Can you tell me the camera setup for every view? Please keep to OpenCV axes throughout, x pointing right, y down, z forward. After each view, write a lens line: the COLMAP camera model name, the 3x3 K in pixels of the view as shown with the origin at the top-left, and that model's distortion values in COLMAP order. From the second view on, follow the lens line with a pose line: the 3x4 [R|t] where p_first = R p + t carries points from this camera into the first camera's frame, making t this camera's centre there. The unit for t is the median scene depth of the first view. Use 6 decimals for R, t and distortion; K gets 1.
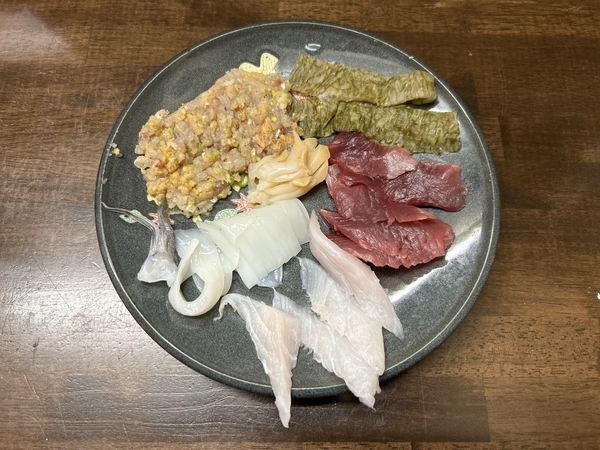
lens RADIAL K [[456.5, 0, 298.8], [0, 456.5, 225.5], [0, 0, 1]] dist [-0.002038, -0.017290]
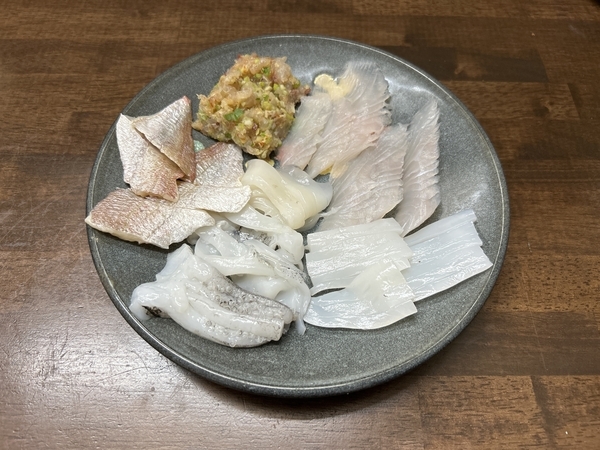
lens RADIAL K [[456.5, 0, 300.3], [0, 456.5, 223.4], [0, 0, 1]] dist [-0.002038, -0.017290]
pose [[0.999984, -0.005676, -0.000521, -0.180271], [0.005526, 0.987823, -0.155481, 0.236159], [0.001397, 0.155475, 0.987839, 0.005684]]
